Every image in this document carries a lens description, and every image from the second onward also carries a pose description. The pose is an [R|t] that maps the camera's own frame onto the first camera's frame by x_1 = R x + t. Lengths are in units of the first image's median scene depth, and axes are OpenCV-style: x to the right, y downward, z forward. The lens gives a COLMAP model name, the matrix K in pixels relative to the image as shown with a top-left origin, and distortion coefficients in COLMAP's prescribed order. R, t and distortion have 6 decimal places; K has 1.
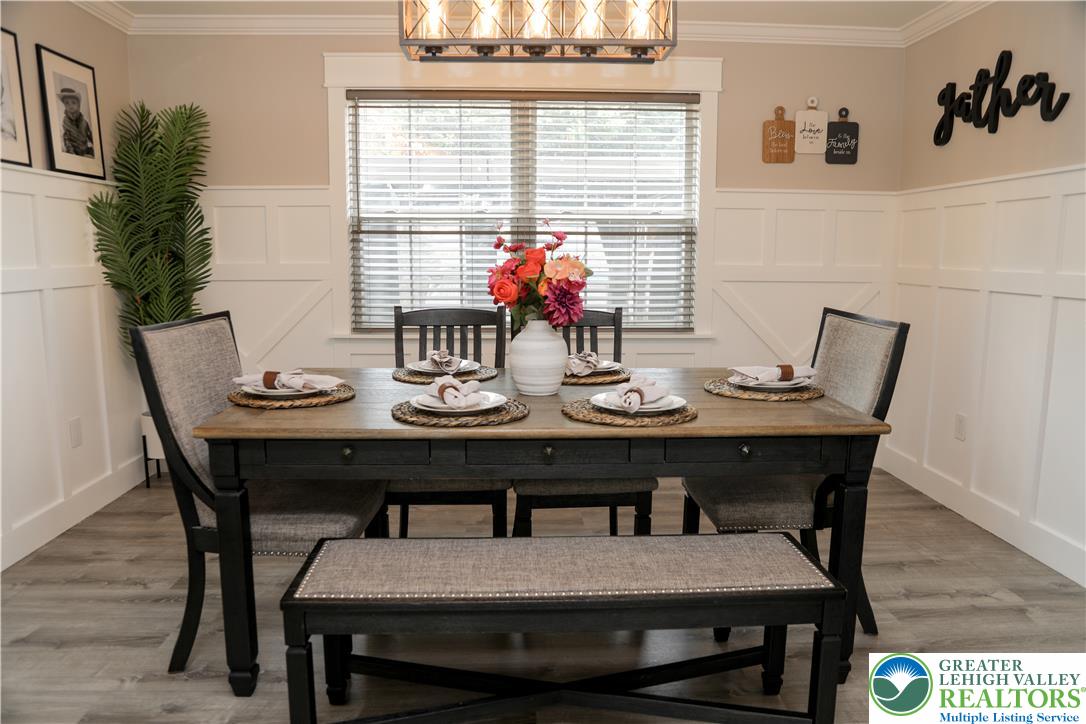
lens RADIAL K [[752.4, 0, 541.1], [0, 752.4, 365.0], [0, 0, 1]] dist [-0.131052, 0.090644]
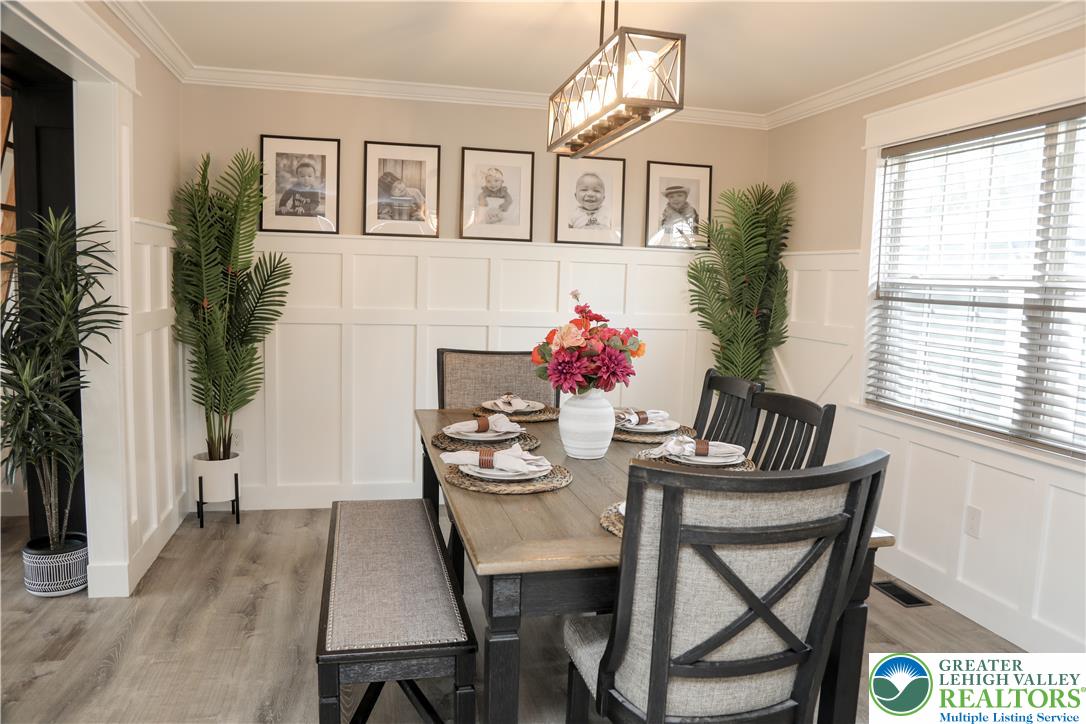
lens RADIAL K [[752.4, 0, 541.1], [0, 752.4, 365.0], [0, 0, 1]] dist [-0.131052, 0.090644]
pose [[0.150872, 0.110060, -0.982407, 0.615795], [-0.190193, 0.978448, 0.080408, -0.093772], [0.970085, 0.174716, 0.168553, 0.465327]]
